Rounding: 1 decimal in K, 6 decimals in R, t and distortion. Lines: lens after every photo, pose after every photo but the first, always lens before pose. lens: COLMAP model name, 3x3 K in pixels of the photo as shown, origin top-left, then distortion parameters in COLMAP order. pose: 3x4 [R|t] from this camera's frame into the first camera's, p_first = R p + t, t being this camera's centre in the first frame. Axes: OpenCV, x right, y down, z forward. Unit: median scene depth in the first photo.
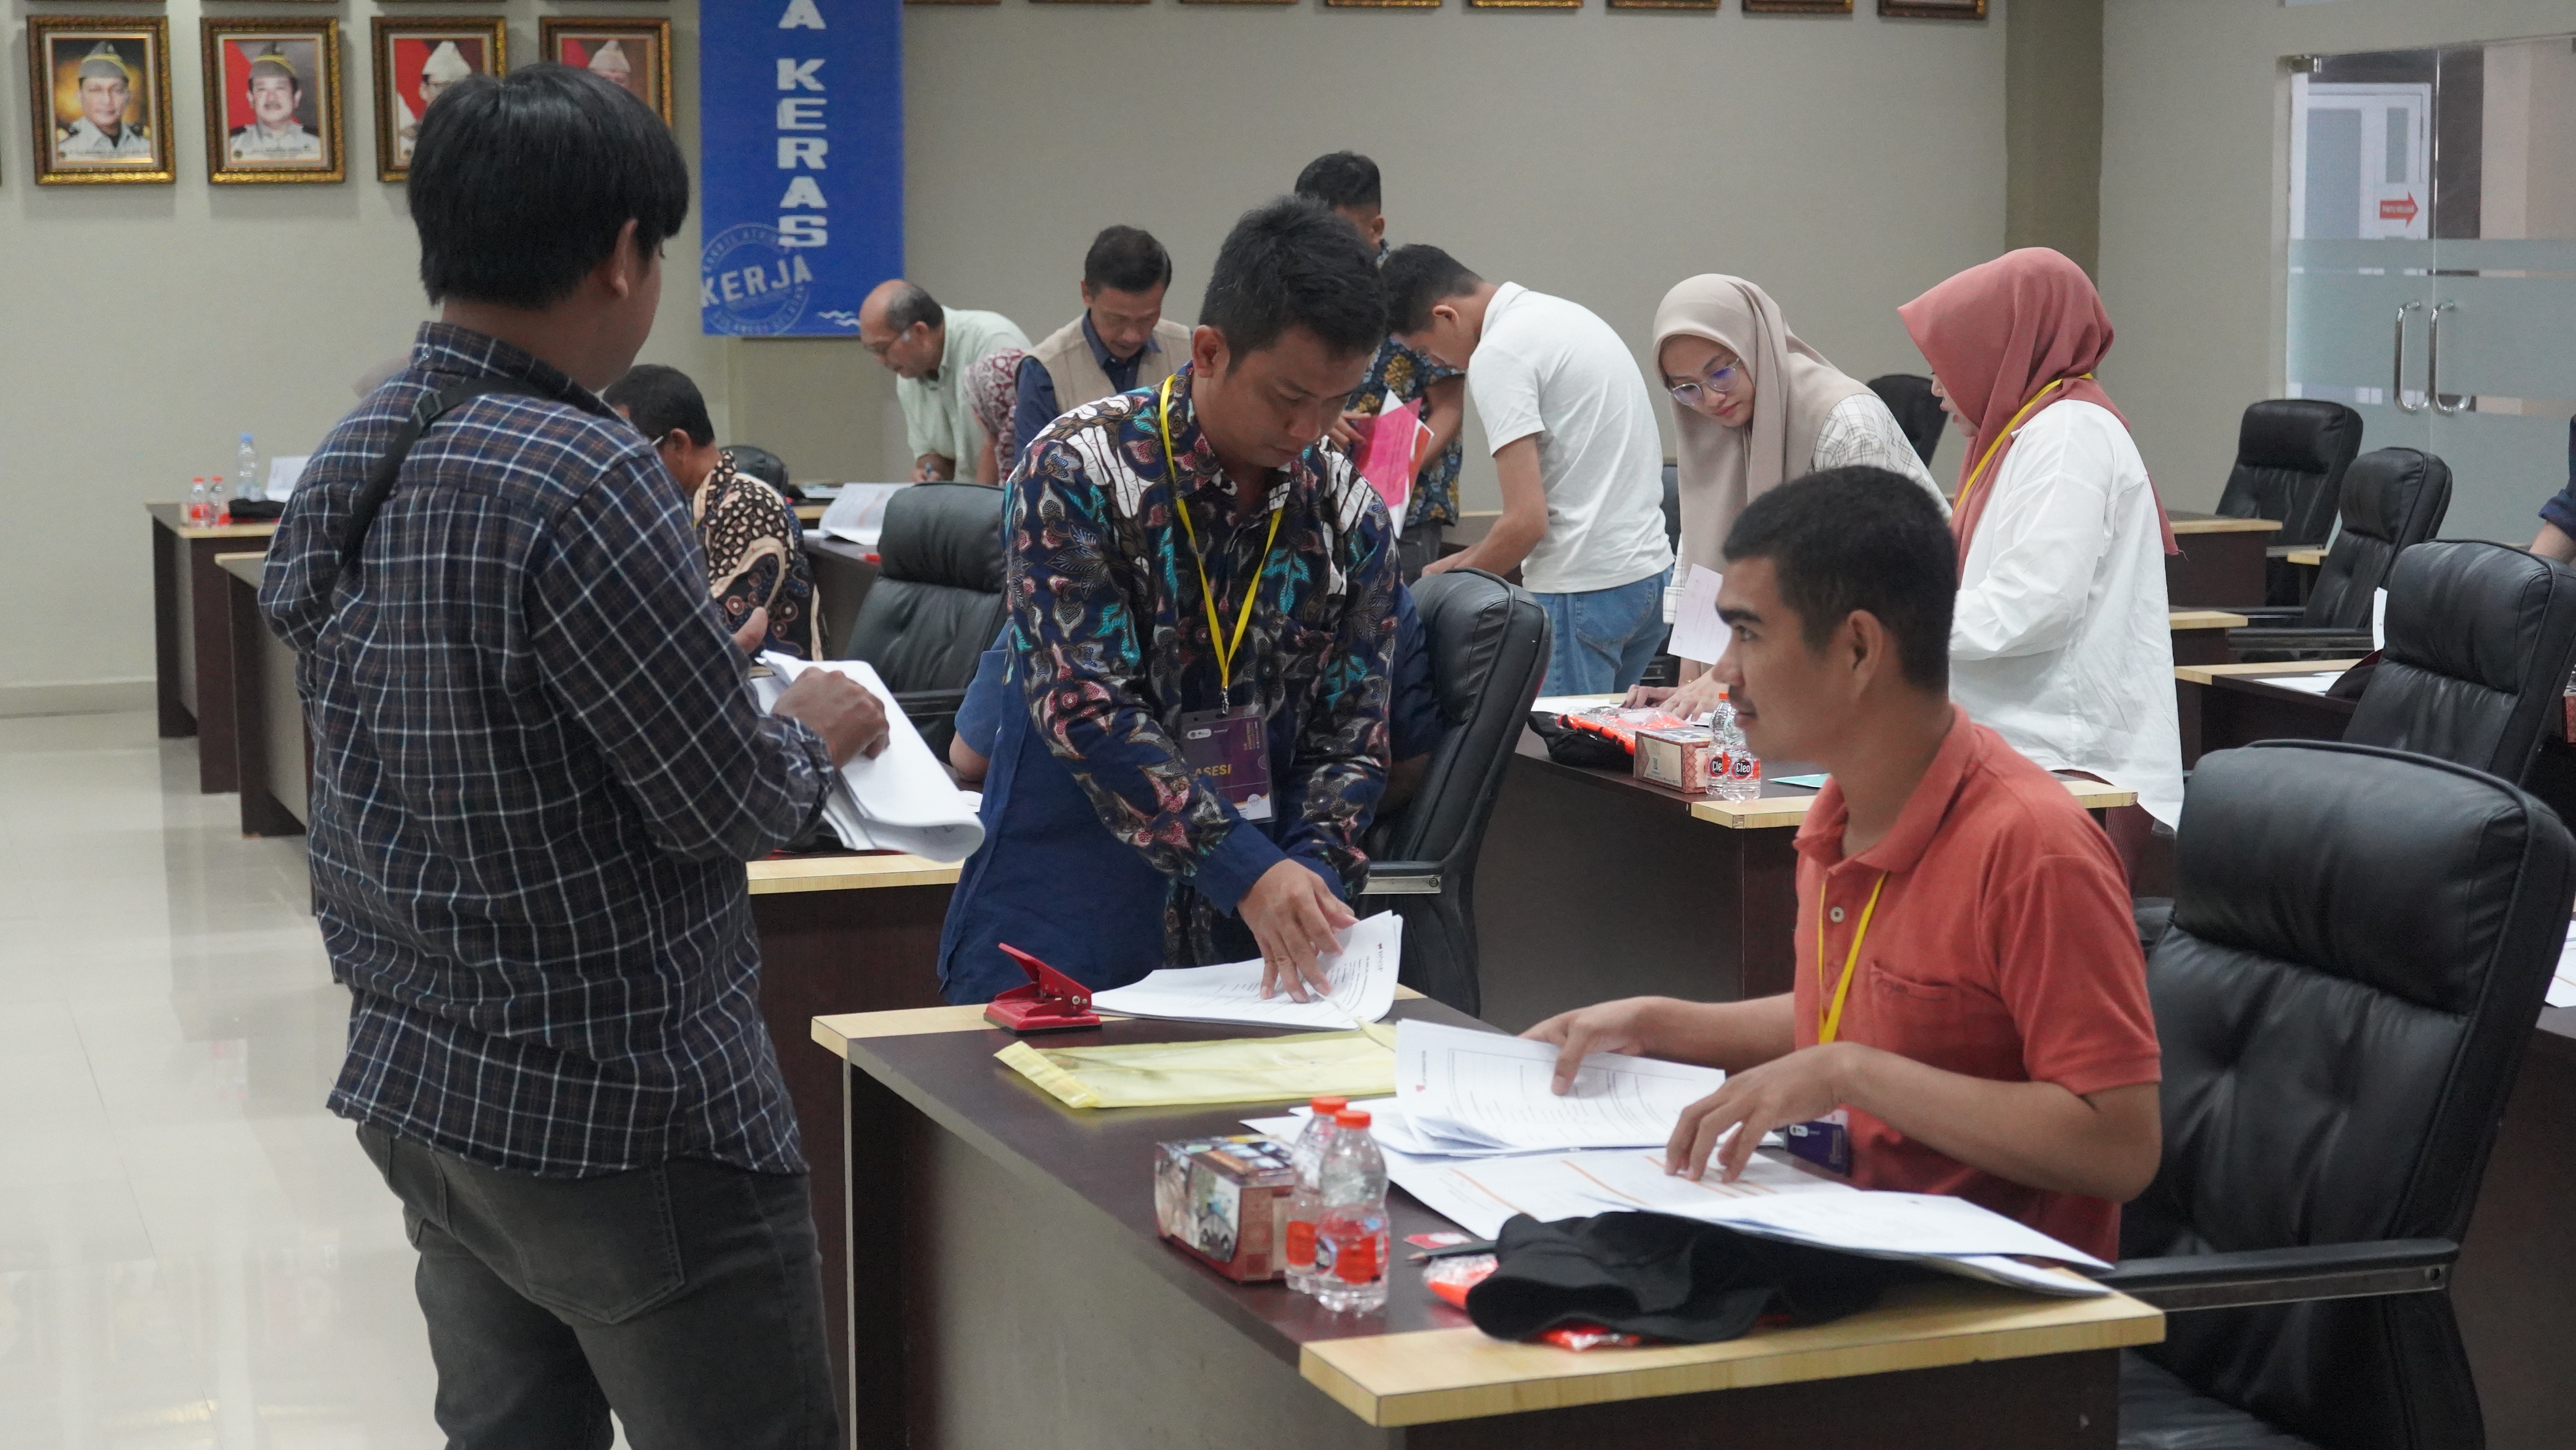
lens RADIAL K [[4202.3, 0, 1288.0], [0, 4202.3, 725.0], [0, 0, 1]] dist [0.000673, 0.054212]
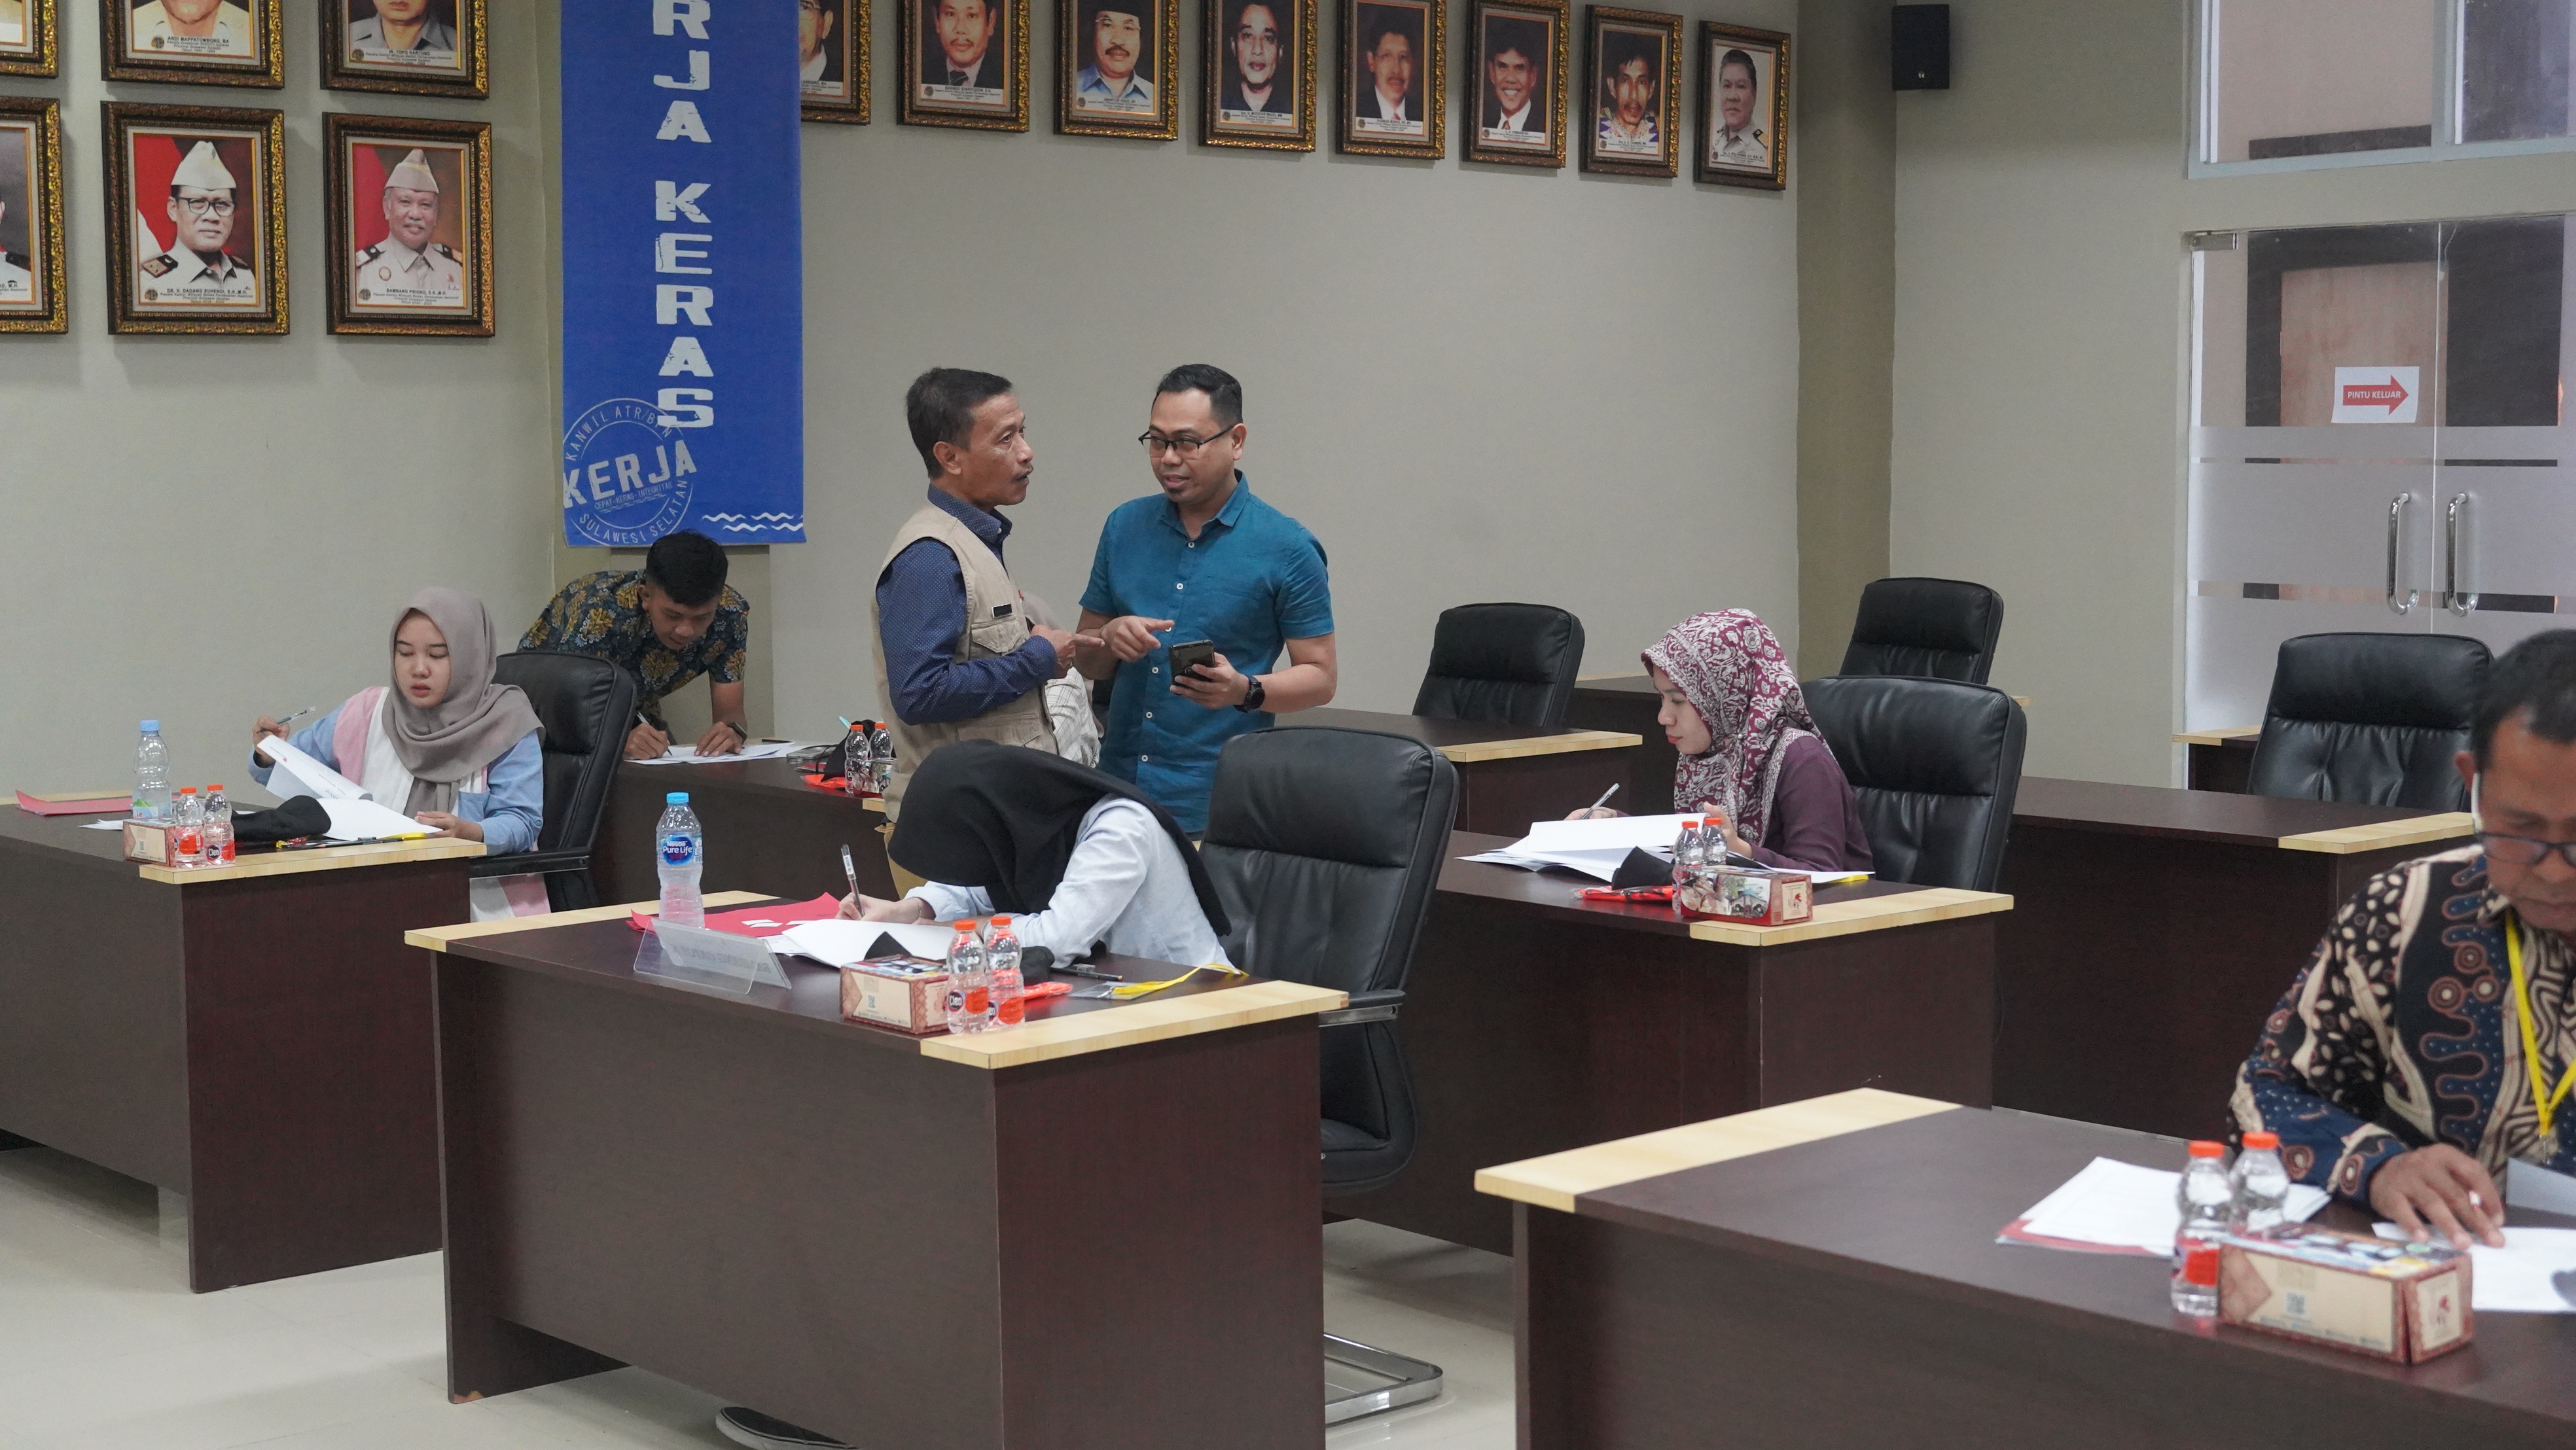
lens RADIAL K [[3408.3, 0, 1288.0], [0, 3408.3, 725.0], [0, 0, 1]] dist [0.002295, -0.007377]
pose [[0.928908, -0.028701, 0.369196, -0.247928], [0.040822, 0.998852, -0.025060, -0.041297], [-0.368053, 0.038349, 0.929014, 0.398452]]
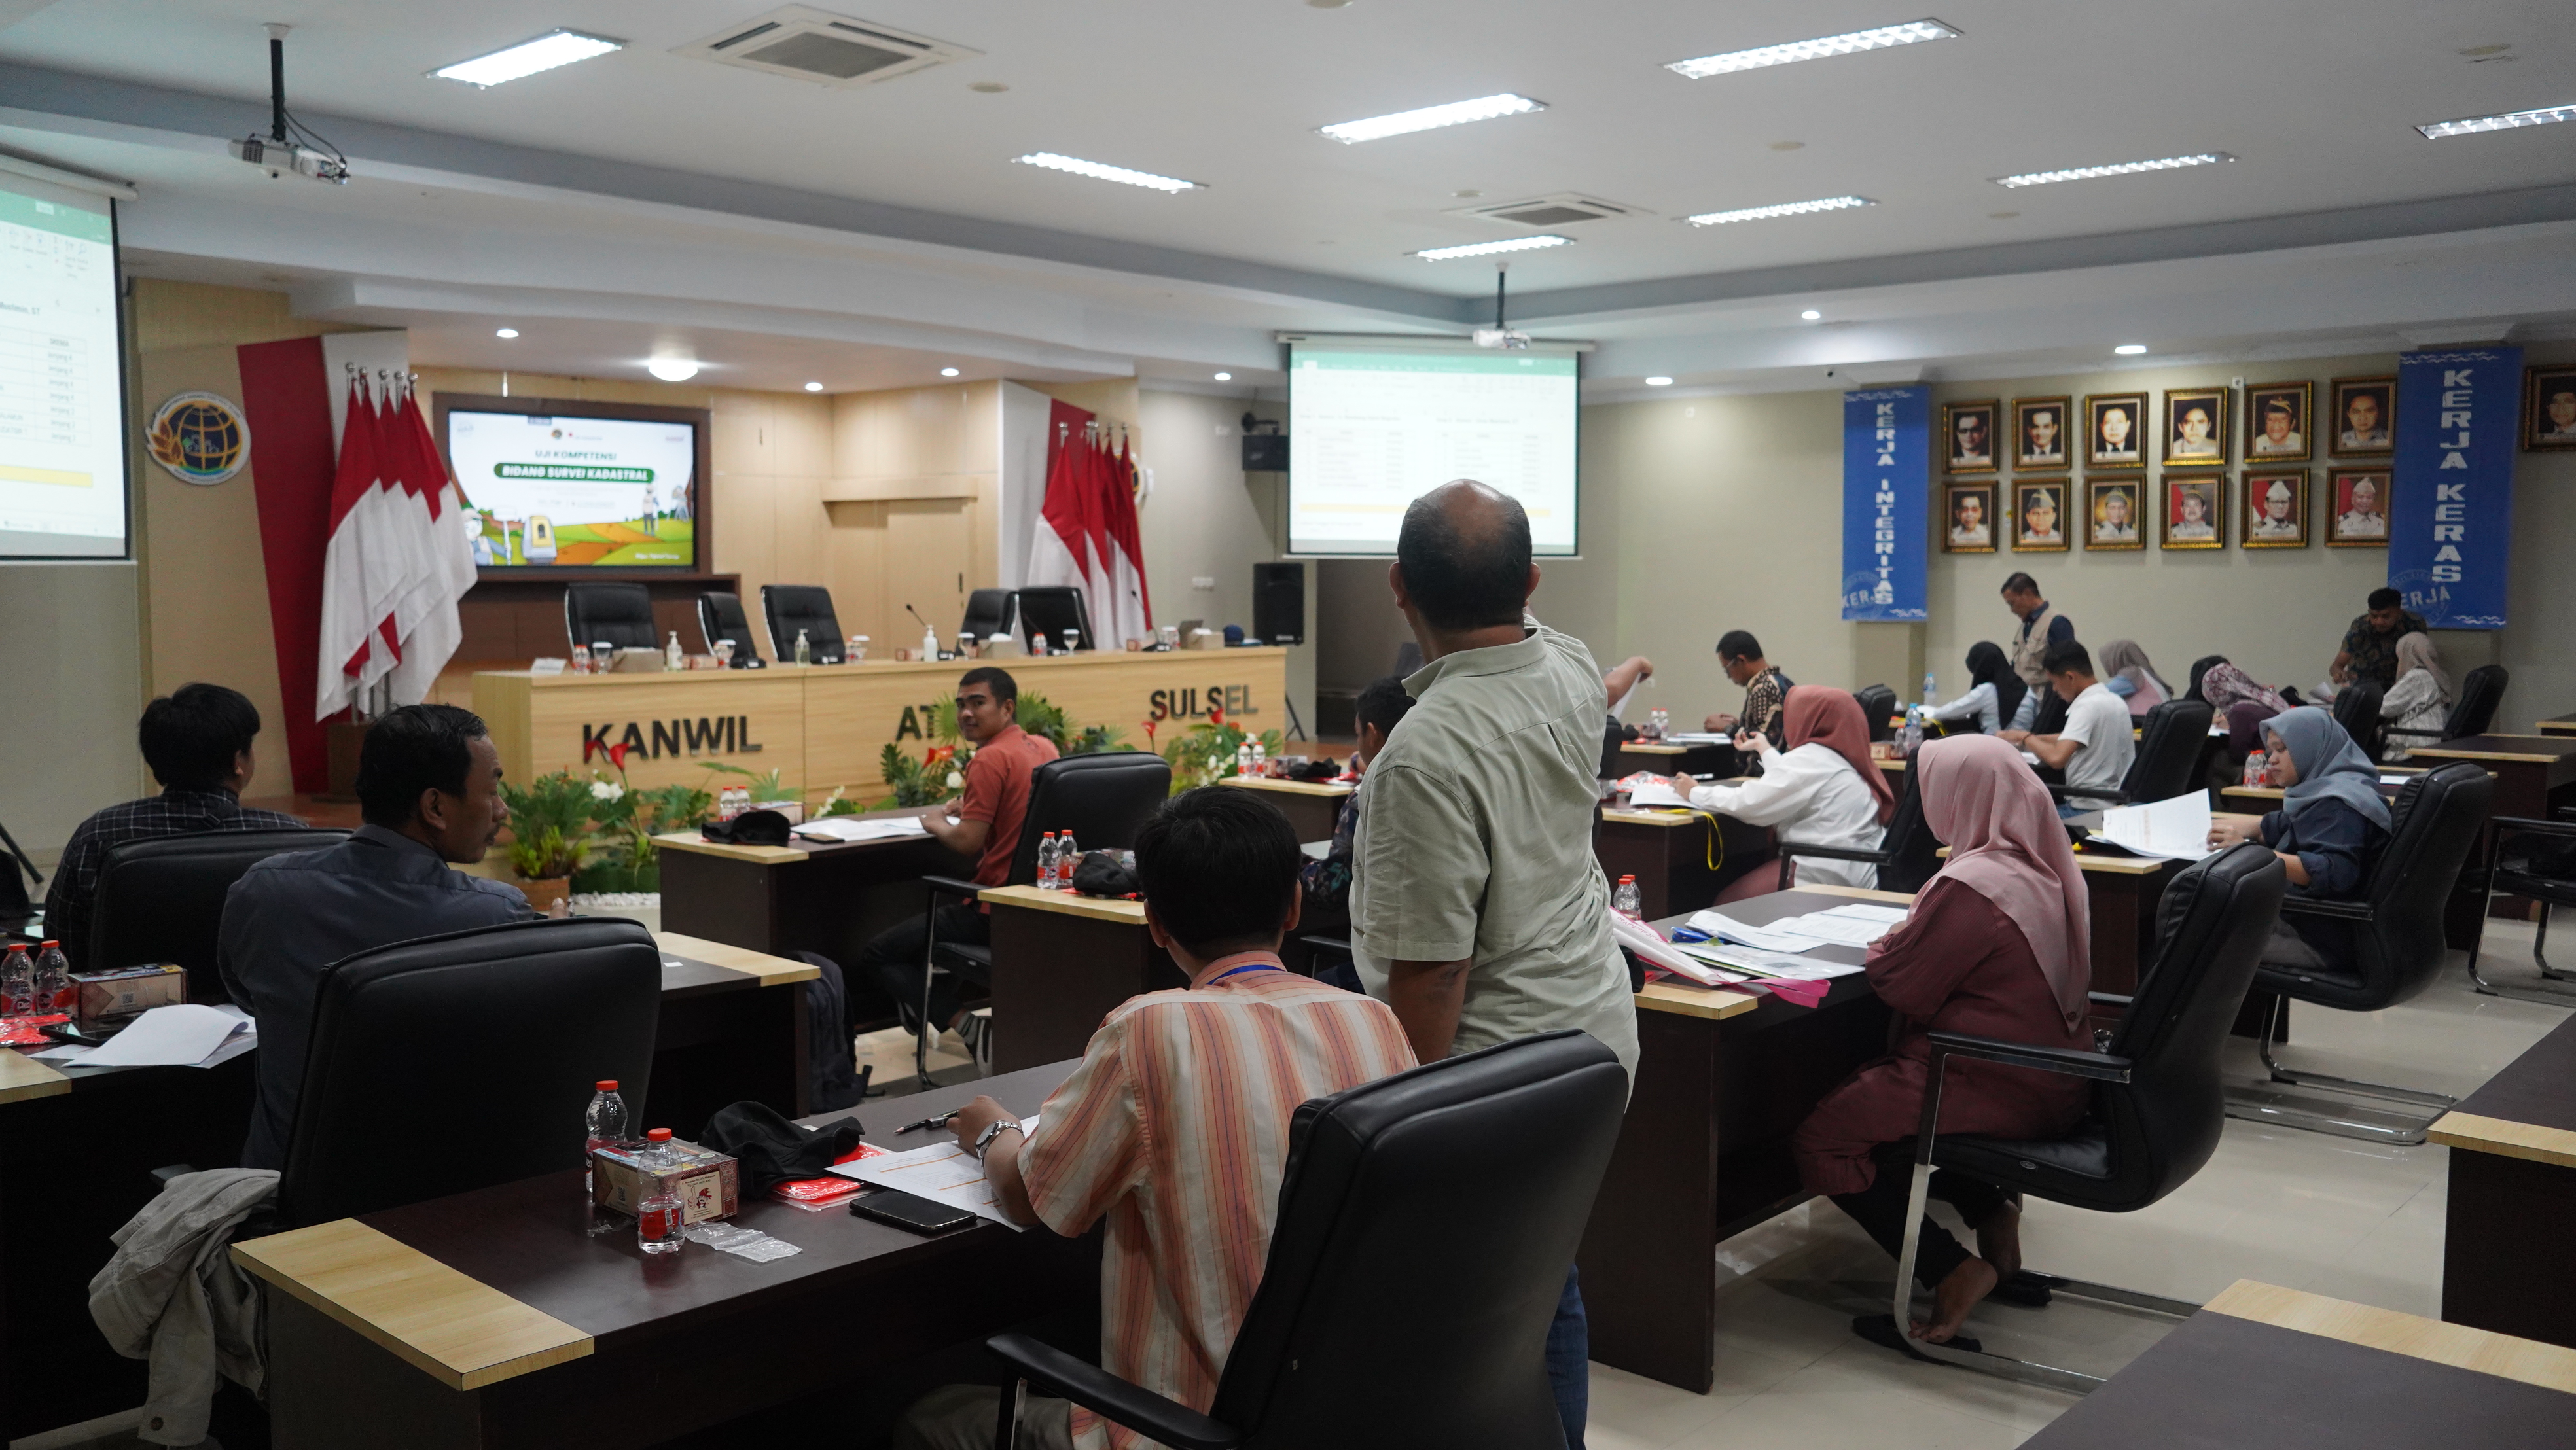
lens RADIAL K [[2014.1, 0, 1288.0], [0, 2014.1, 725.0], [0, 0, 1]] dist [-0.019146, 0.013473]
pose [[0.474688, 0.075048, -0.876949, 0.448666], [-0.109031, 0.993698, 0.026021, -0.015447], [0.873375, 0.083263, 0.479879, 0.108739]]
